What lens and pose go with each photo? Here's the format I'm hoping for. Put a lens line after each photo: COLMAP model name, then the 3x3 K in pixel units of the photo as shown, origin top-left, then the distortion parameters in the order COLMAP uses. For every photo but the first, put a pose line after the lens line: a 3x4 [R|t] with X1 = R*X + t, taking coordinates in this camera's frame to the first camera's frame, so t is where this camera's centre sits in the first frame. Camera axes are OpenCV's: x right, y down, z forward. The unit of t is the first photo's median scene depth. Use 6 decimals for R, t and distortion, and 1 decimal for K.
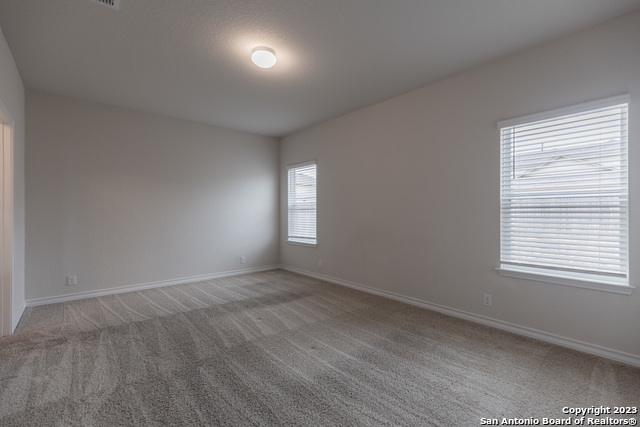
lens RADIAL K [[287.8, 0, 322.9], [0, 287.8, 213.4], [0, 0, 1]] dist [0.003666, -0.000111]
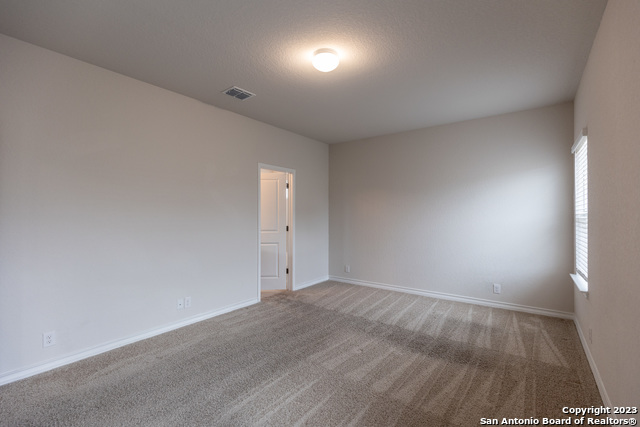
lens RADIAL K [[287.8, 0, 322.9], [0, 287.8, 213.4], [0, 0, 1]] dist [0.003666, -0.000111]
pose [[0.222860, -0.002682, -0.974847, 0.587104], [-0.006746, 0.999968, -0.004293, -0.042726], [0.974827, 0.007533, 0.222835, 0.675713]]
